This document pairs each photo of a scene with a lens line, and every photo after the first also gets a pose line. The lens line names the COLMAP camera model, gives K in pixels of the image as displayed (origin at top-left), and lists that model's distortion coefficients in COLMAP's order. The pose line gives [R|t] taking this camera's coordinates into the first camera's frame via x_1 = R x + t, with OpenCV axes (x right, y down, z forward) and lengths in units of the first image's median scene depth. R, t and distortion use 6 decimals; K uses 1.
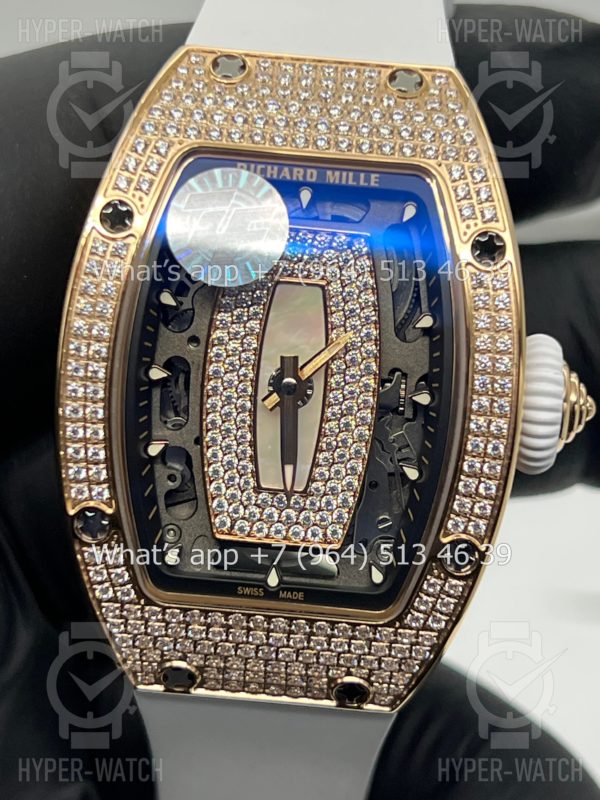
lens RADIAL K [[1989.8, 0, 300.0], [0, 1989.8, 400.0], [0, 0, 1]] dist [0.117957, 0.163299]
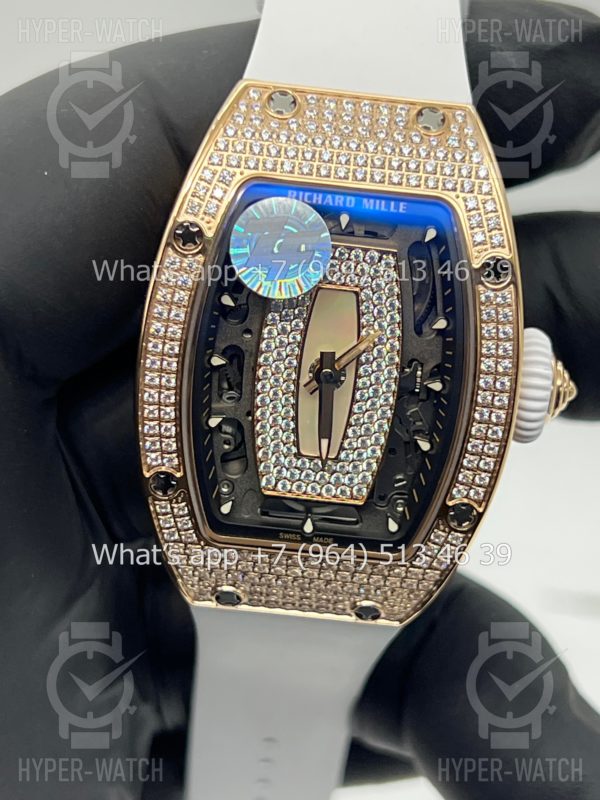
lens RADIAL K [[1989.8, 0, 300.0], [0, 1989.8, 400.0], [0, 0, 1]] dist [0.117957, 0.163299]
pose [[0.999343, 0.019603, 0.030485, -0.058022], [-0.024506, 0.985166, 0.169845, -0.196485], [-0.026703, -0.170480, 0.984999, -0.196810]]
